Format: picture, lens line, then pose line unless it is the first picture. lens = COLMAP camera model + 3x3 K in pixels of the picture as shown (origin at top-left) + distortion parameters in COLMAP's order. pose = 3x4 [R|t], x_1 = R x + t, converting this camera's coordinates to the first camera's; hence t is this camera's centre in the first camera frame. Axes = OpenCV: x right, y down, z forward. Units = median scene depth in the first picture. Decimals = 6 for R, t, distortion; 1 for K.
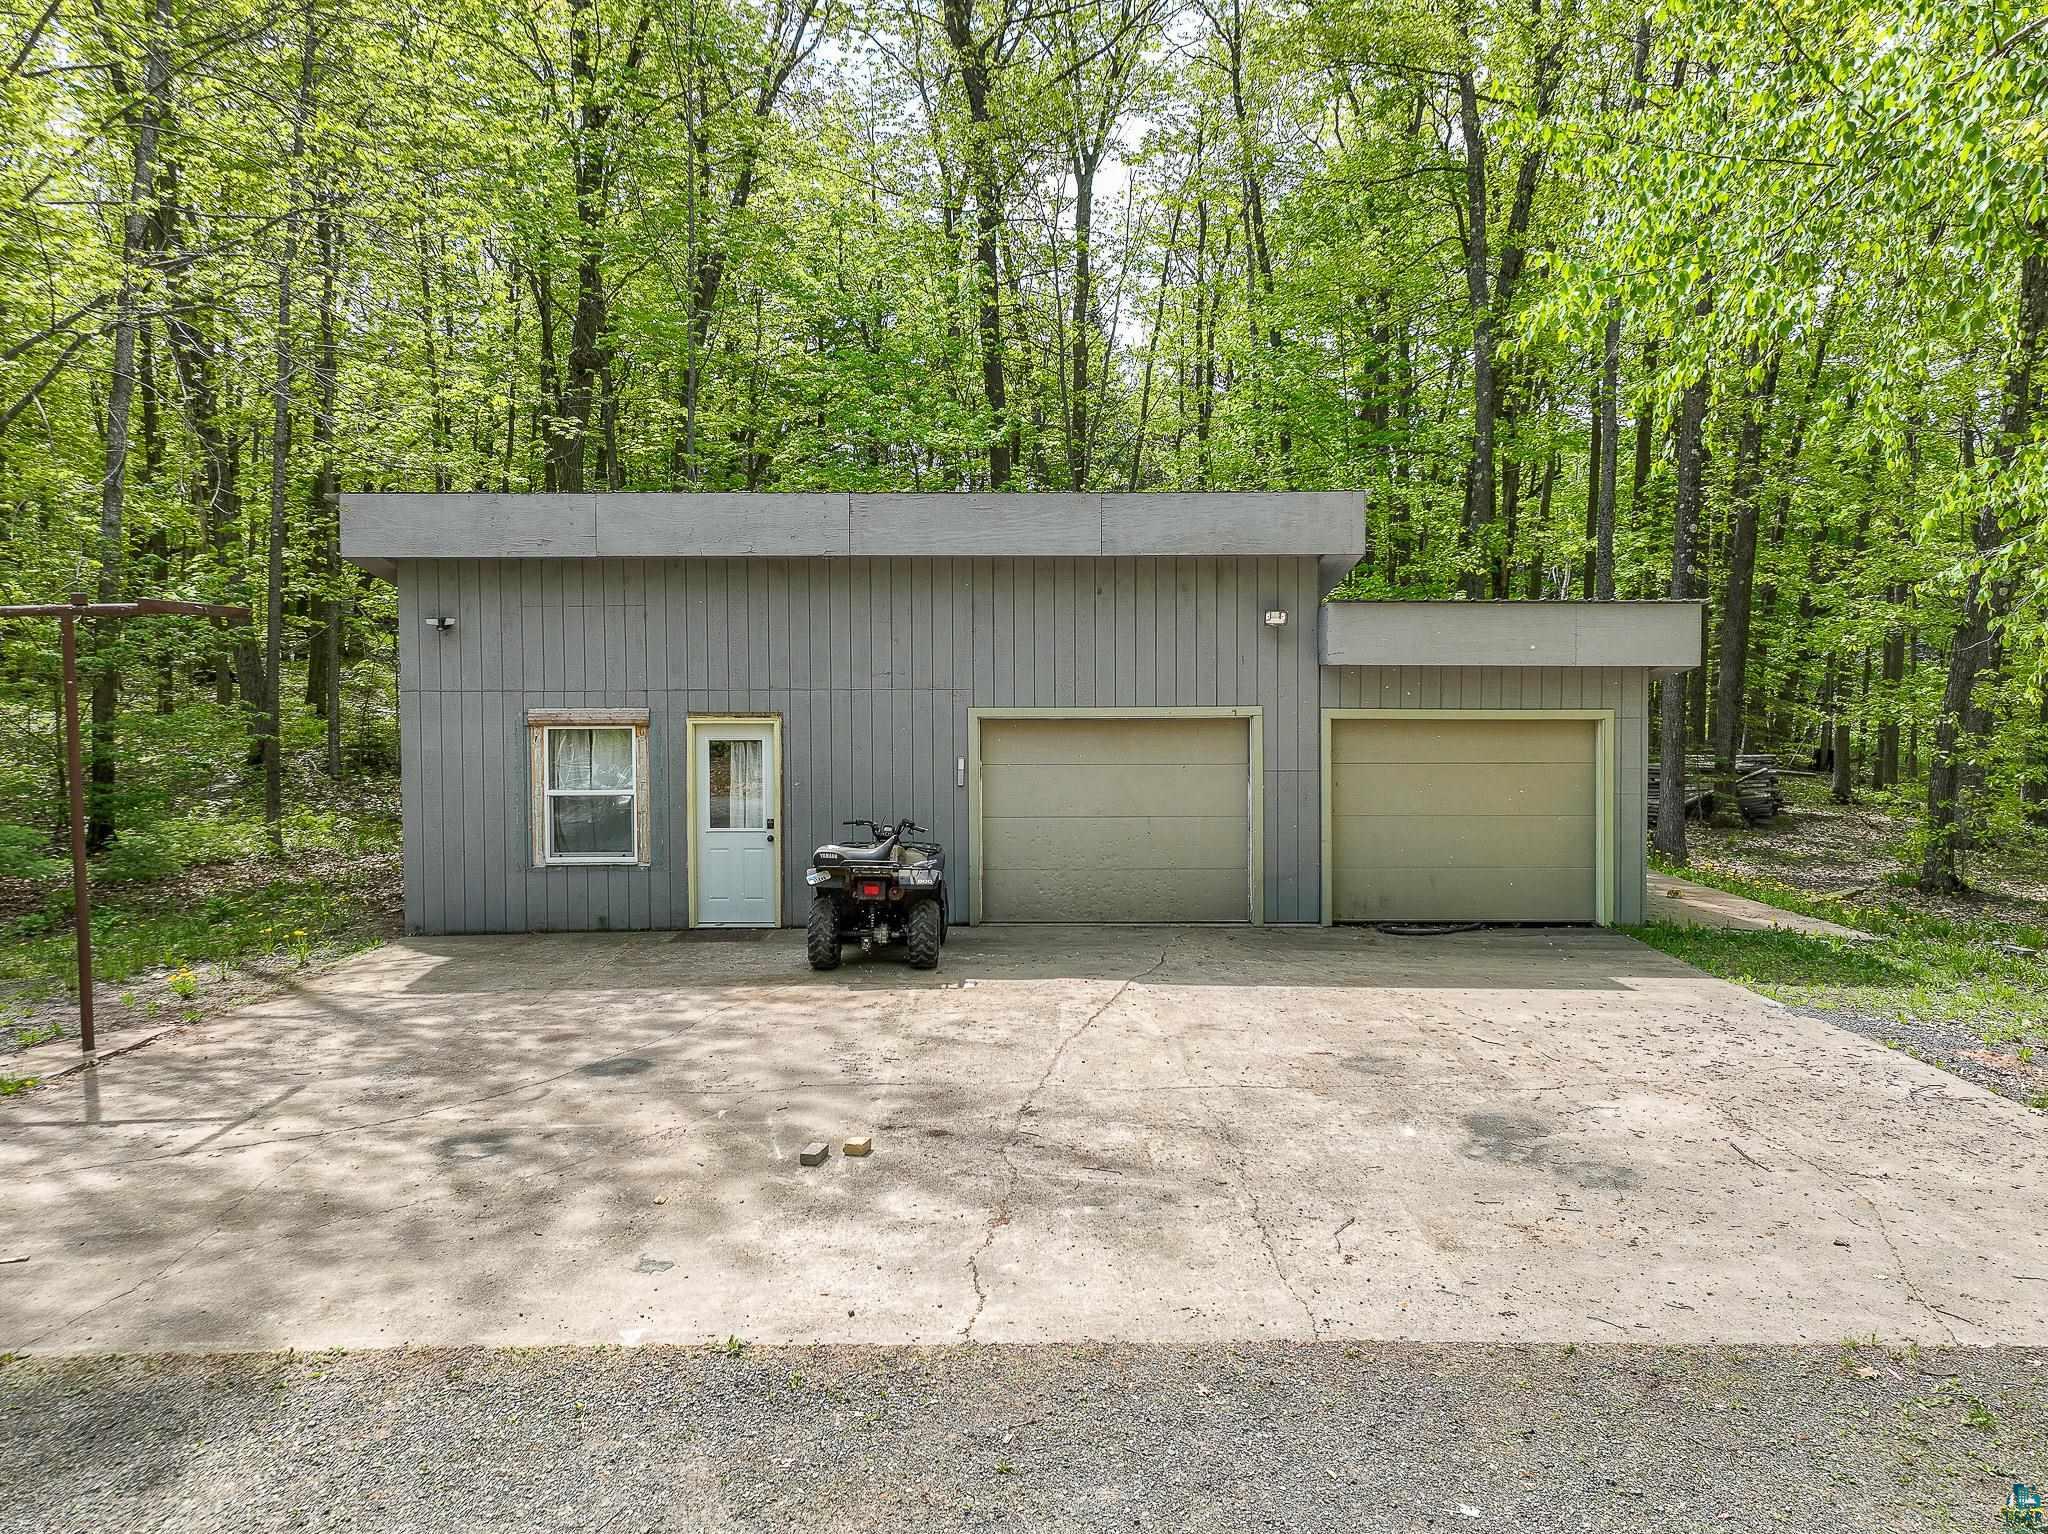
lens RADIAL K [[1457.9, 0, 1024.8], [0, 1457.9, 764.1], [0, 0, 1]] dist [0.004937, 0.003097]
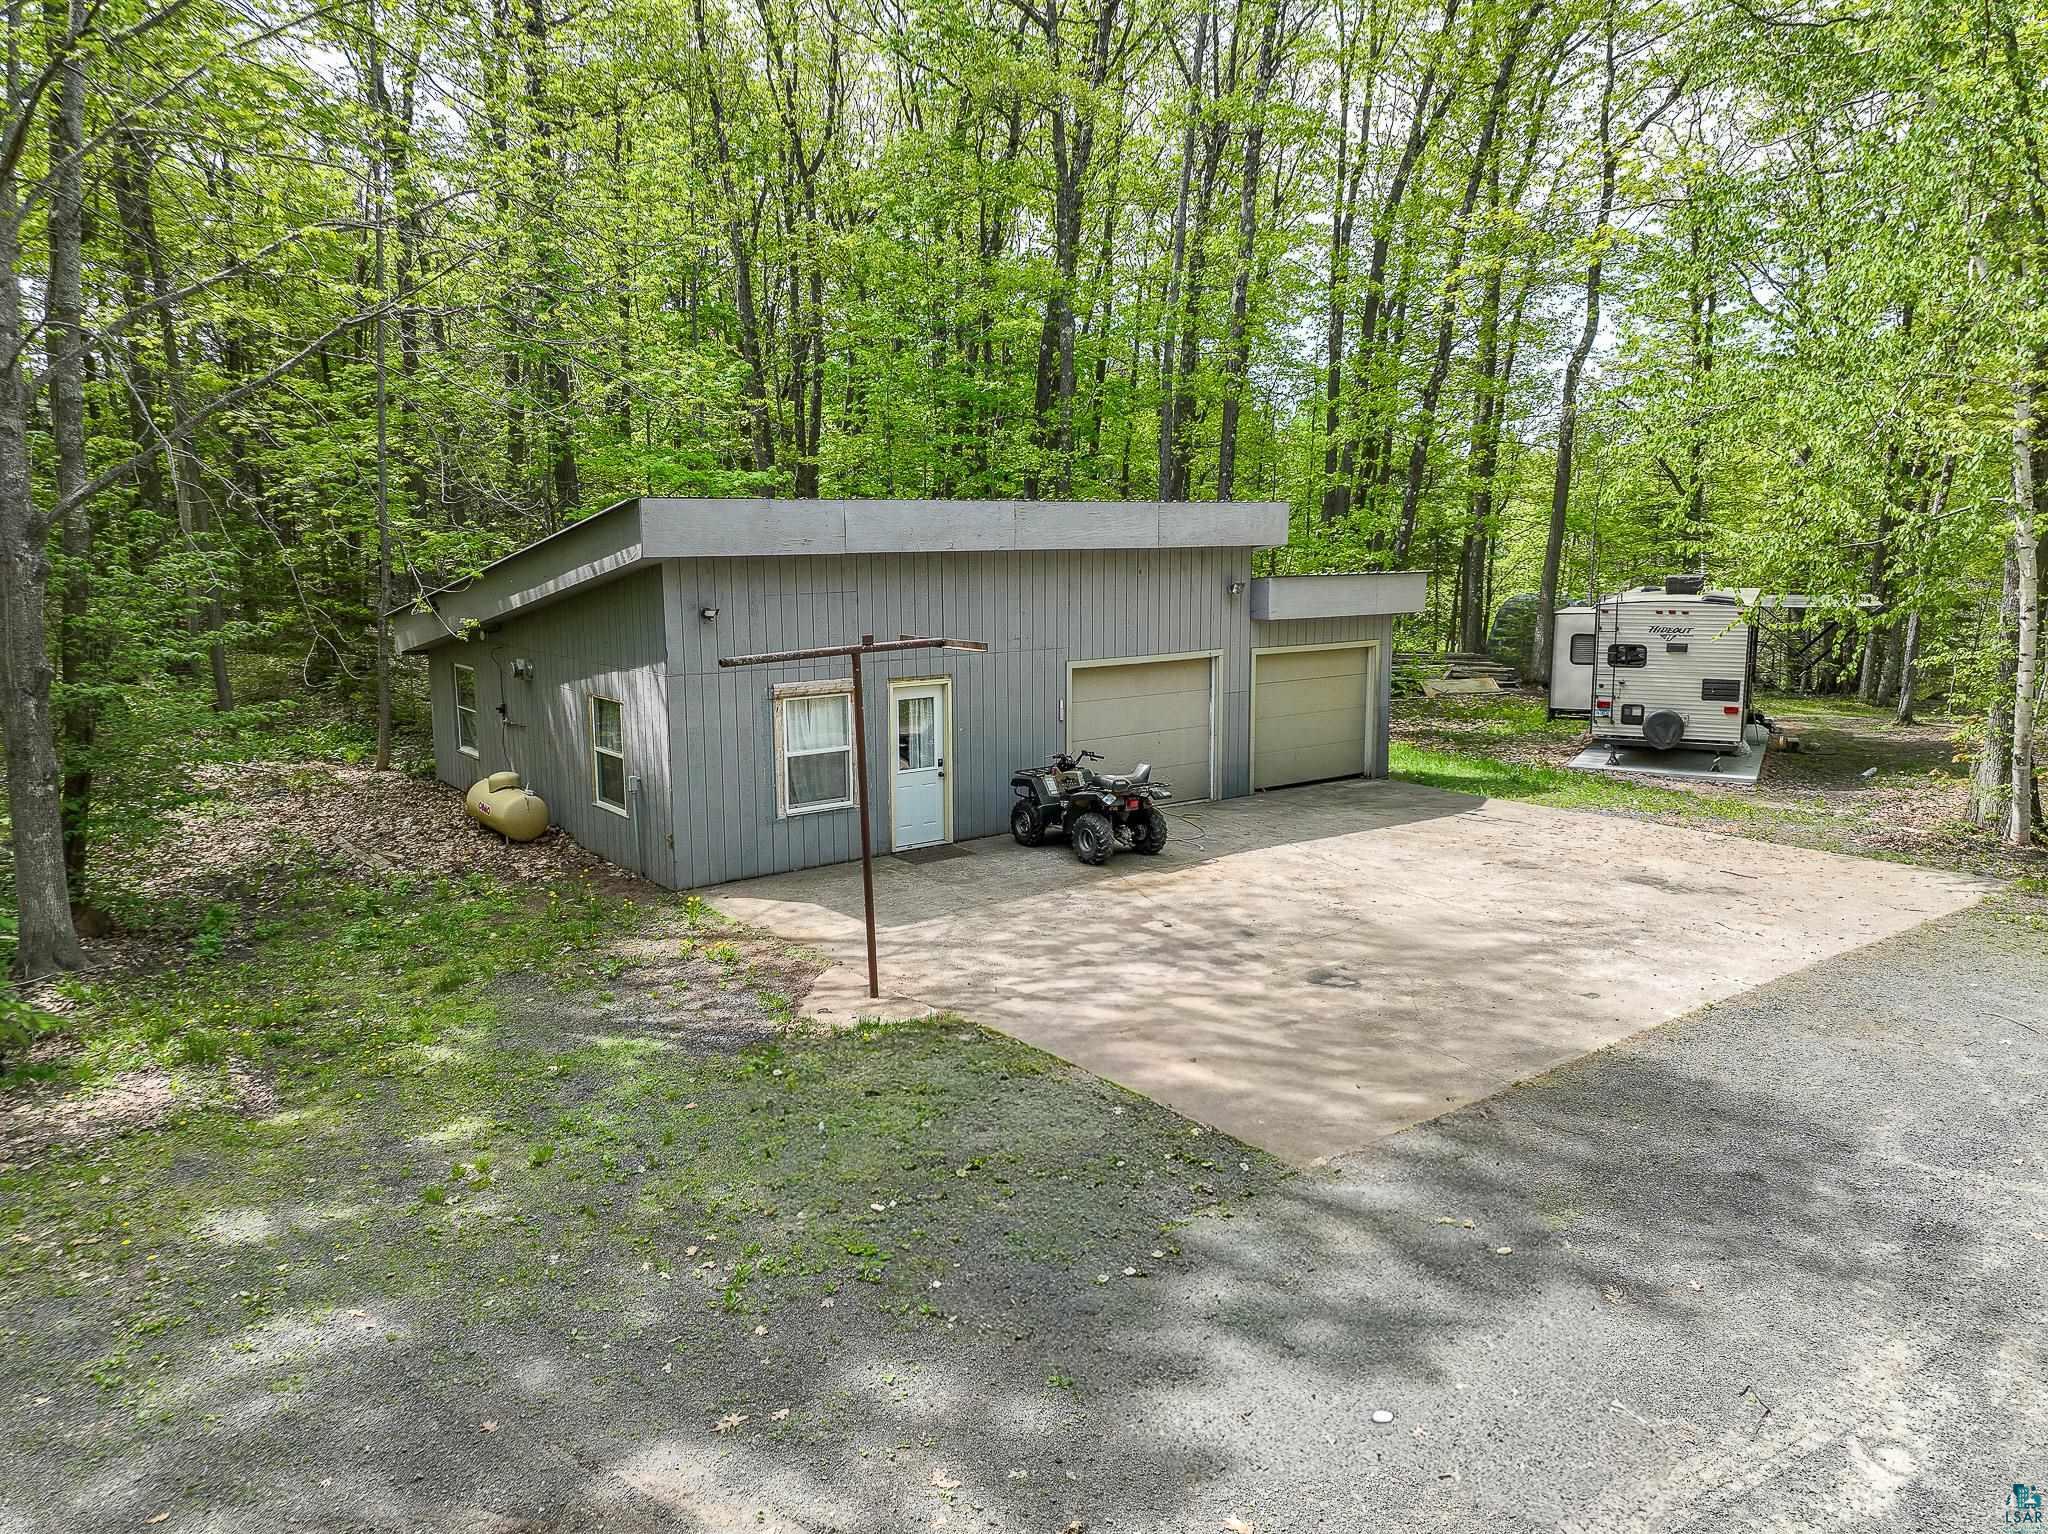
lens RADIAL K [[1457.9, 0, 1021.6], [0, 1457.9, 767.0], [0, 0, 1]] dist [0.004937, 0.003097]
pose [[0.801248, -0.097583, 0.590321, -0.867465], [0.040600, 0.993204, 0.109075, -0.089965], [-0.596954, -0.063430, 0.799764, -0.042471]]
